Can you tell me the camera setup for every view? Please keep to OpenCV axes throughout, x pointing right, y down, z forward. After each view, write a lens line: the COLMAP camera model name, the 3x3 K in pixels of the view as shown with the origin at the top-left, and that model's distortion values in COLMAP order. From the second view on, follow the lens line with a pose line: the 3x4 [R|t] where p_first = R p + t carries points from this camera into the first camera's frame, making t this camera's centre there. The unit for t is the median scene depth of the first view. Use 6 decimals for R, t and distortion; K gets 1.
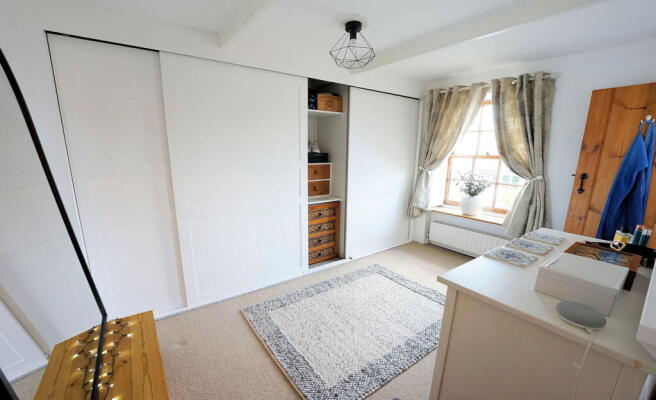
lens RADIAL K [[261.9, 0, 327.4], [0, 261.9, 201.3], [0, 0, 1]] dist [-0.025186, -0.000243]
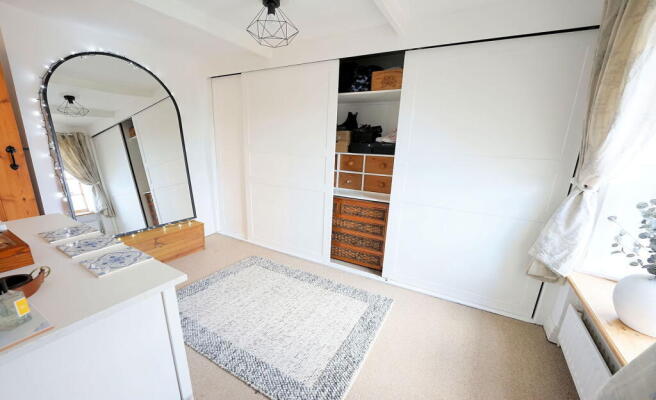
lens RADIAL K [[261.9, 0, 329.5], [0, 261.9, 202.6], [0, 0, 1]] dist [-0.025186, -0.000243]
pose [[0.414070, 0.214807, -0.884536, 0.731948], [-0.194608, 0.970178, 0.144505, -0.091656], [0.889198, 0.112303, 0.443525, 0.536548]]
